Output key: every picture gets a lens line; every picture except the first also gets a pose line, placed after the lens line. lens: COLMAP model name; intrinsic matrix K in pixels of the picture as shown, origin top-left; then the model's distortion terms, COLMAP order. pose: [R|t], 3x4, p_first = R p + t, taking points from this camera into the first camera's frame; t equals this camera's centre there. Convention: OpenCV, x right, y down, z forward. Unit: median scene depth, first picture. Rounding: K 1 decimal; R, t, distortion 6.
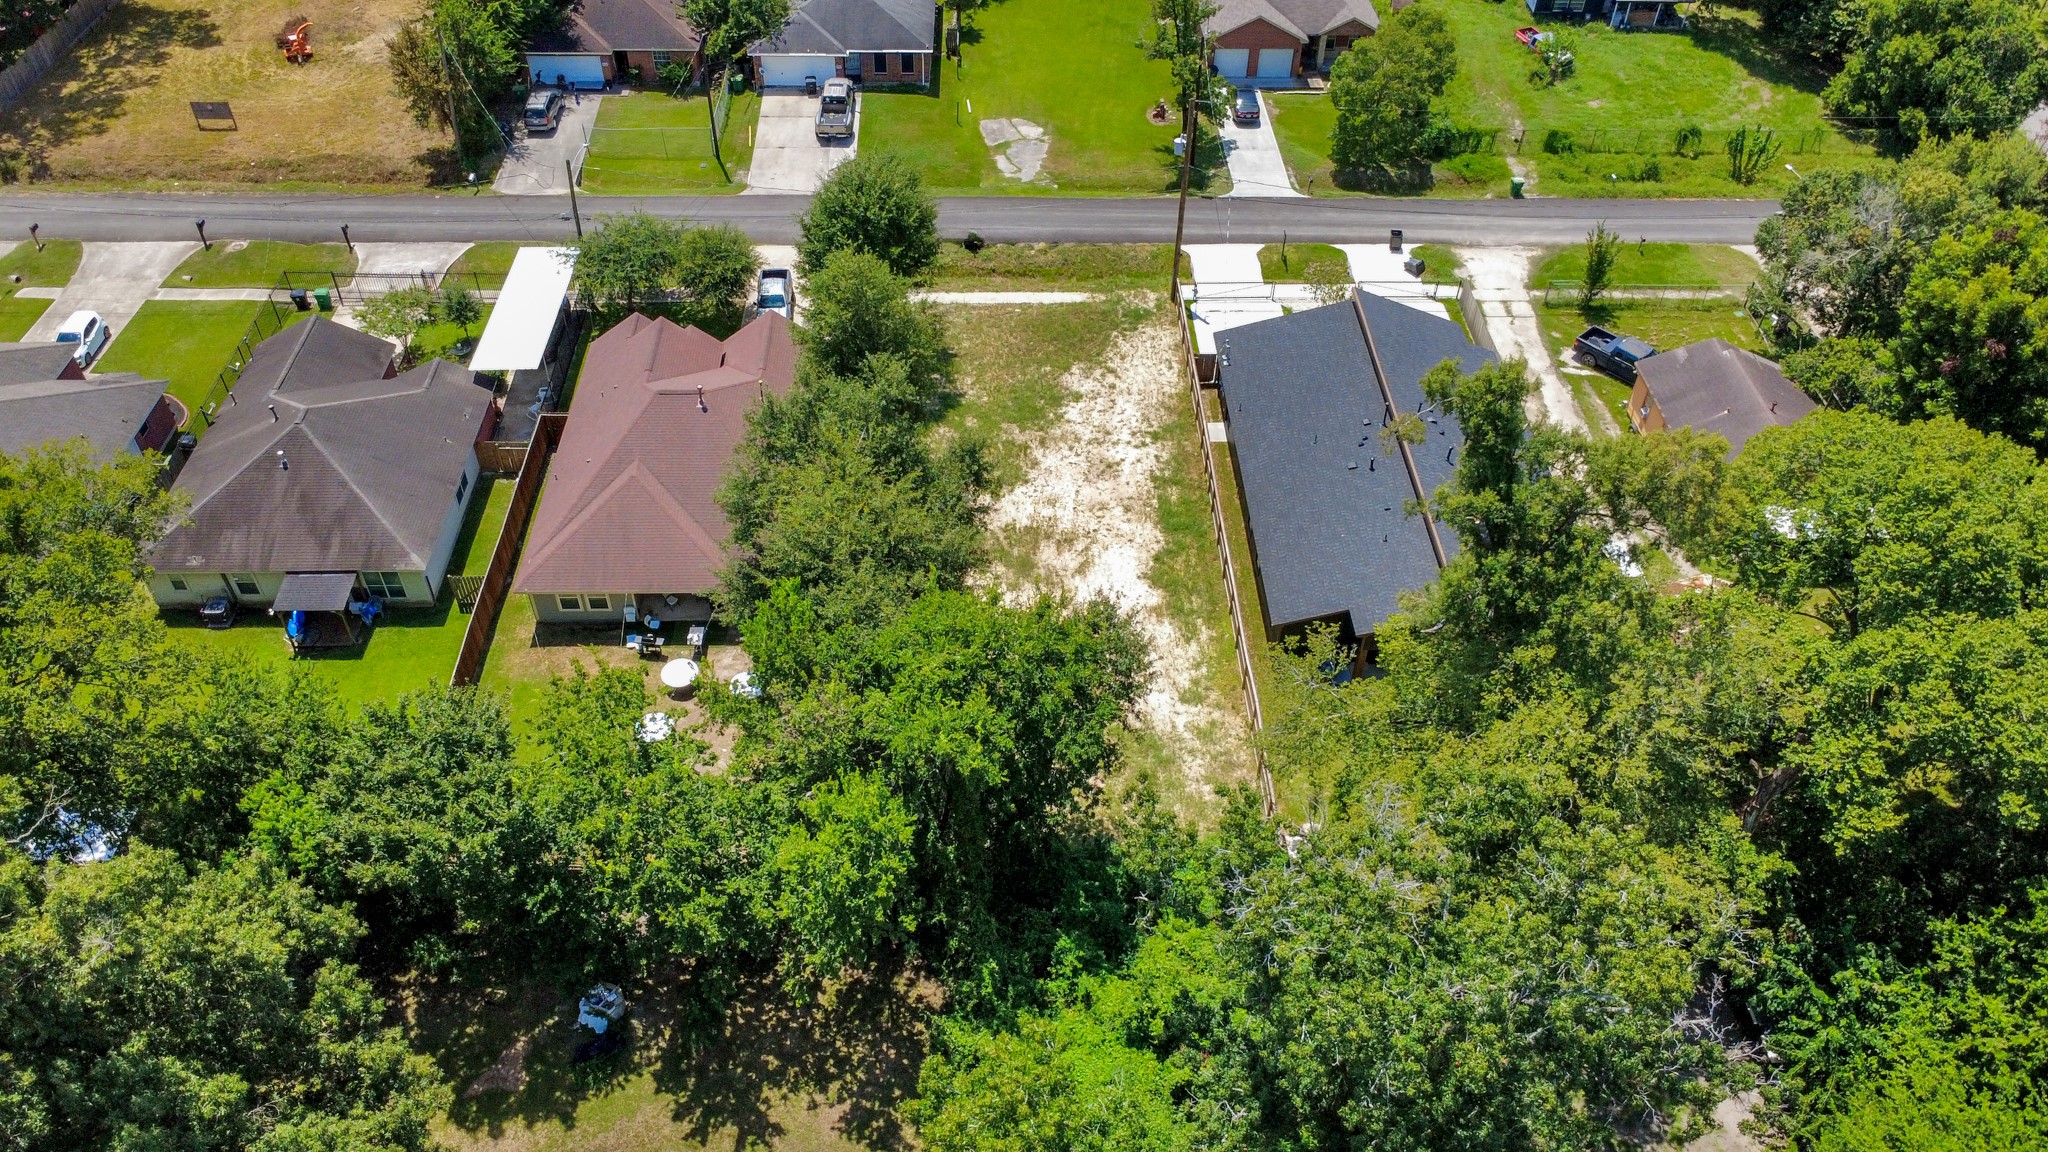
lens RADIAL K [[1494.2, 0, 1020.7], [0, 1494.2, 580.2], [0, 0, 1]] dist [0.005364, -0.003704]
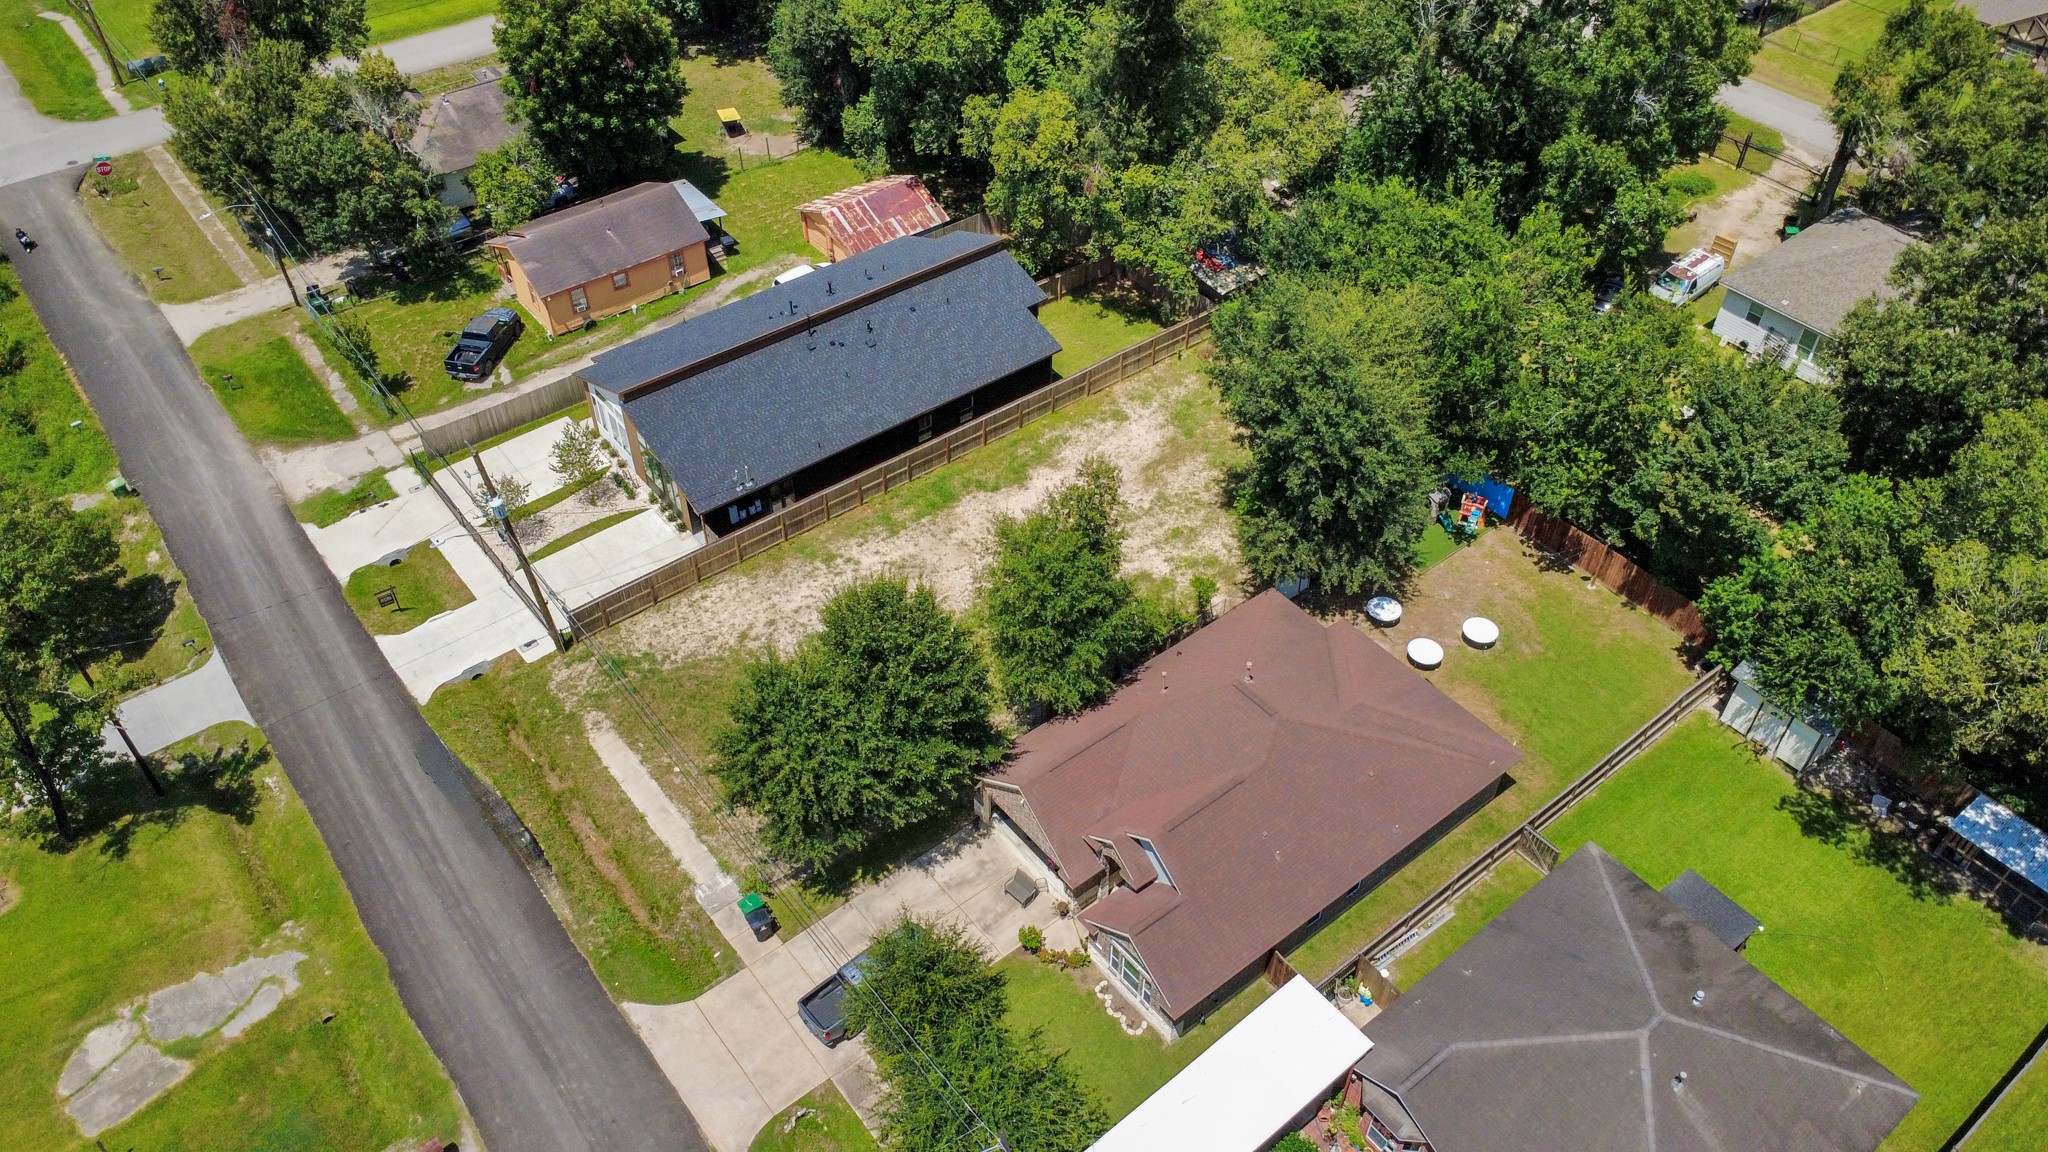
lens RADIAL K [[1494.2, 0, 1024.0], [0, 1494.2, 578.0], [0, 0, 1]] dist [0.005364, -0.003704]
pose [[-0.596865, -0.563493, 0.571164, -0.433023], [0.545597, 0.236901, 0.803867, -0.647115], [-0.588282, 0.791425, 0.166042, 0.660494]]
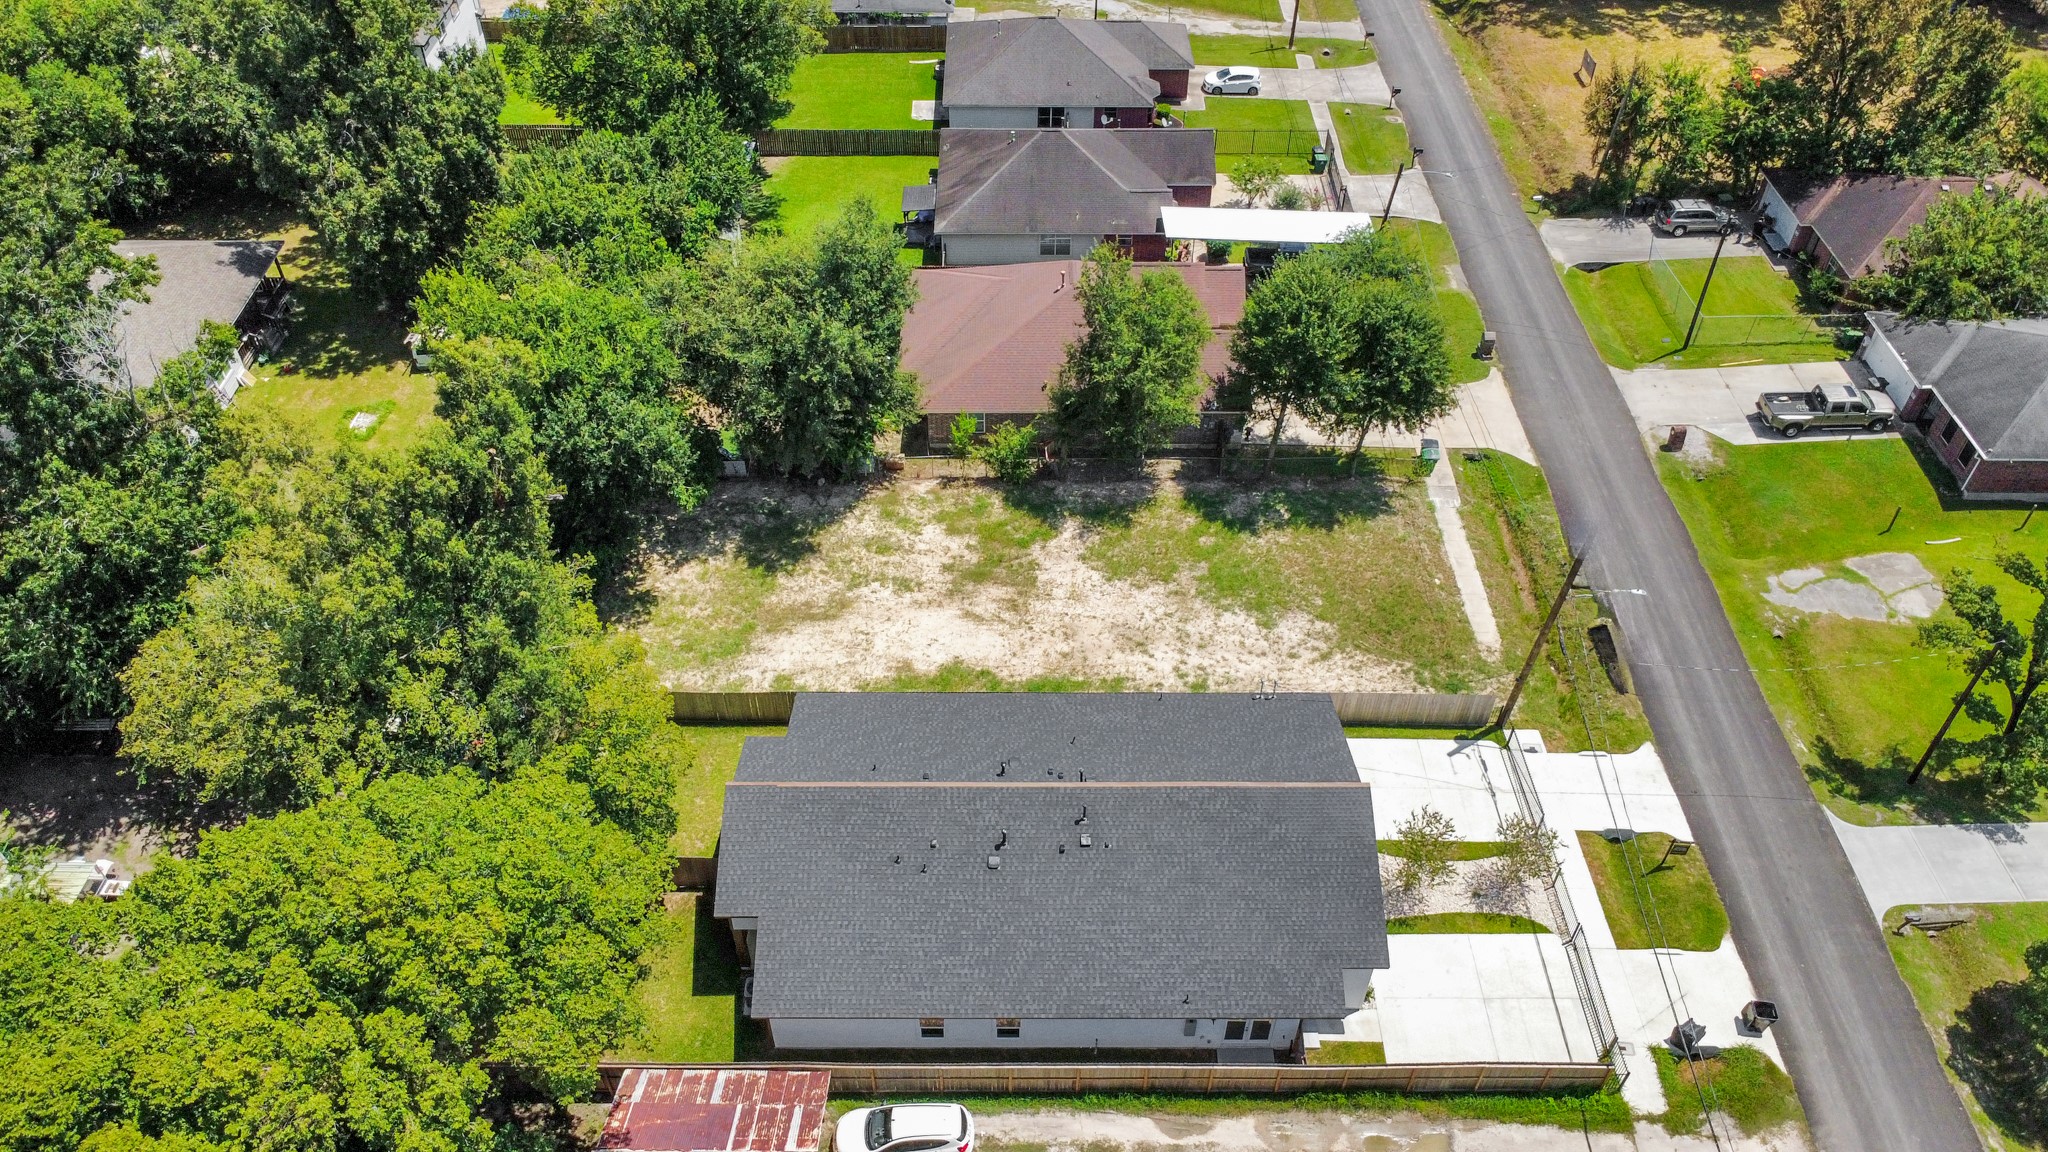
lens RADIAL K [[1494.2, 0, 1025.5], [0, 1494.2, 572.7], [0, 0, 1]] dist [0.005364, -0.003704]
pose [[-0.017033, 0.675125, -0.737507, 0.563699], [-0.697011, 0.520823, 0.492867, -0.401533], [0.716858, 0.522446, 0.461698, 0.426363]]
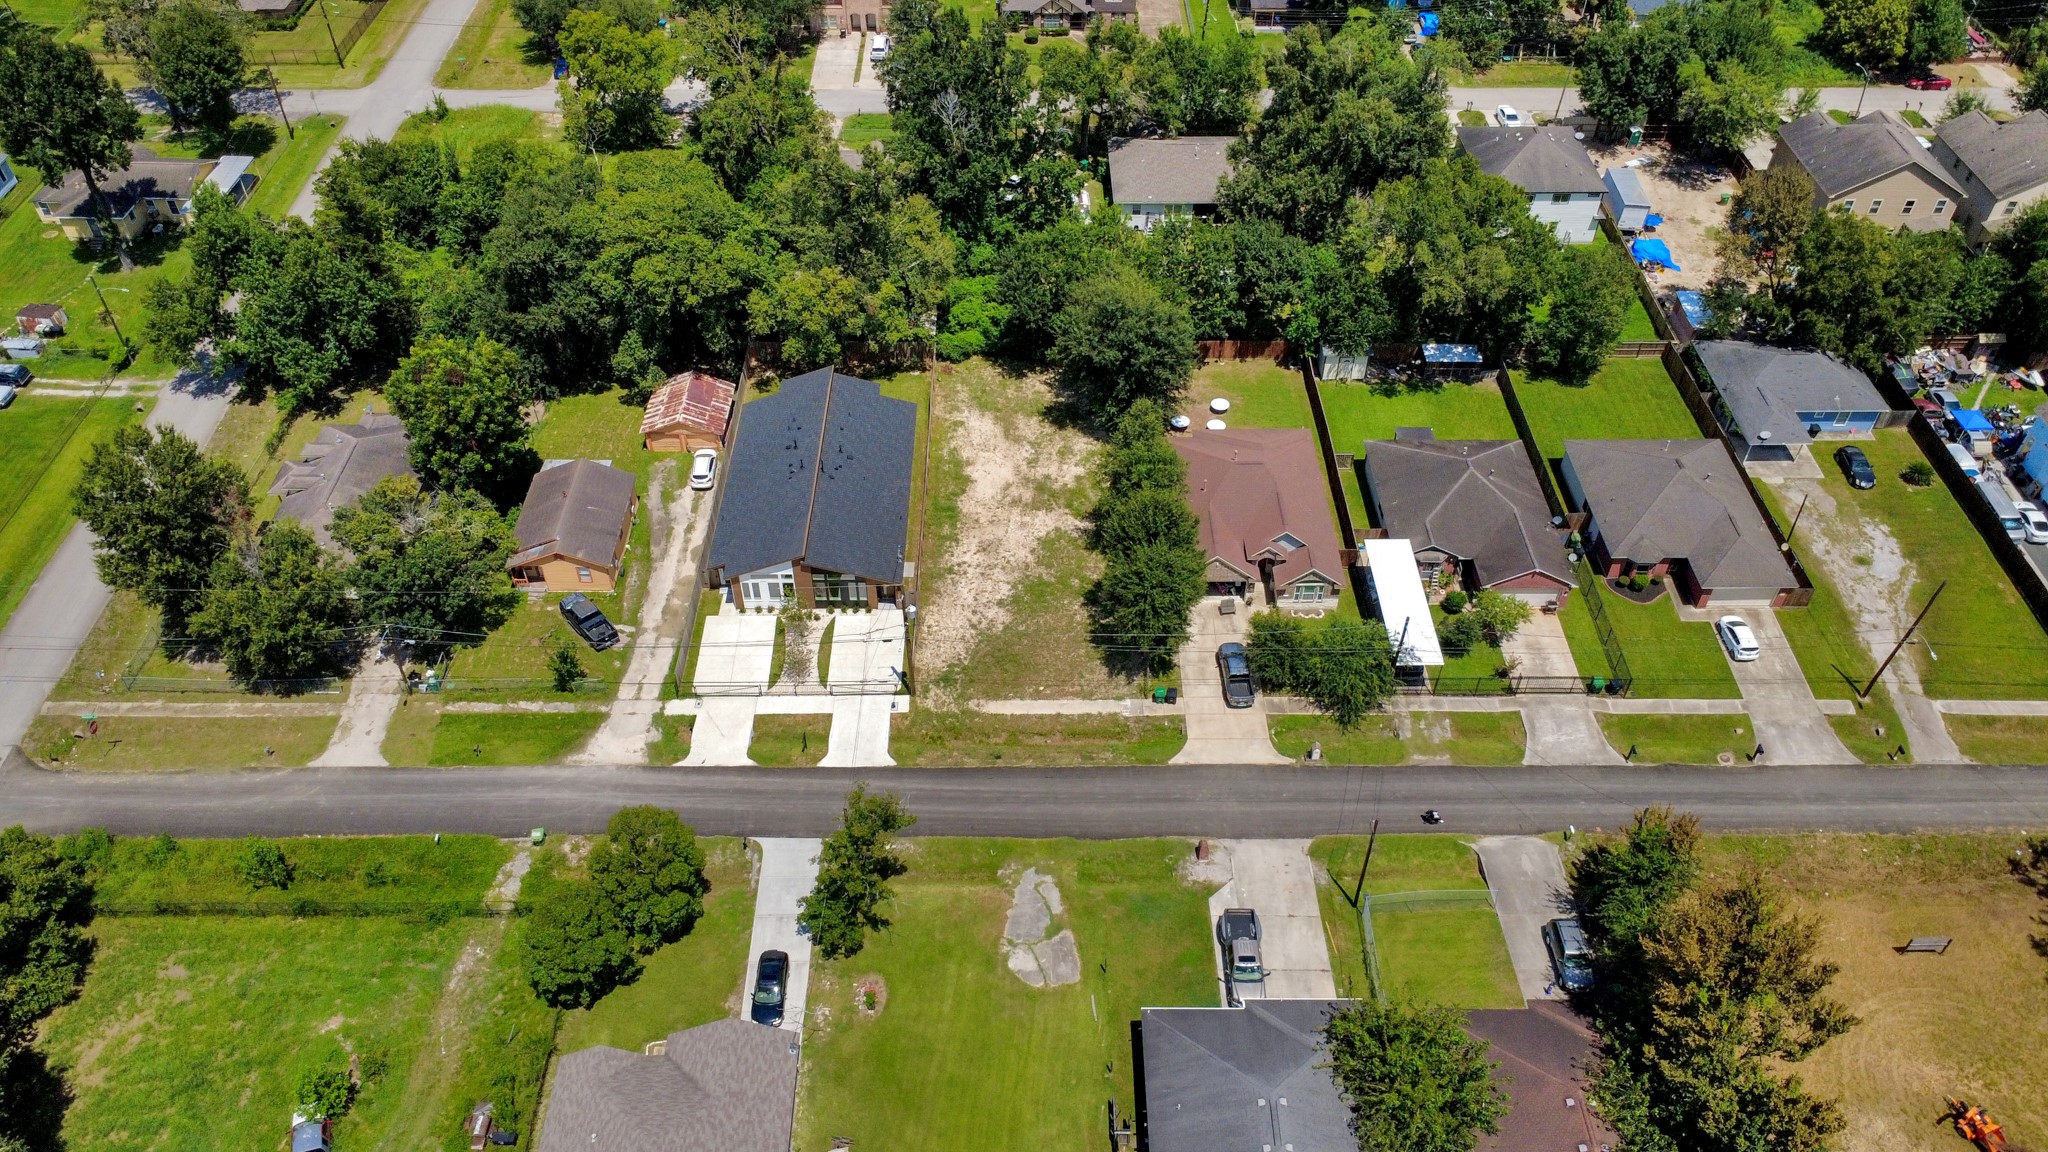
lens RADIAL K [[1494.2, 0, 1028.8], [0, 1494.2, 572.3], [0, 0, 1]] dist [0.005364, -0.003704]
pose [[-0.999610, -0.027914, 0.001116, 0.009174], [-0.000222, 0.047880, 0.998853, -1.324769], [-0.027935, 0.998463, -0.047868, 0.899802]]
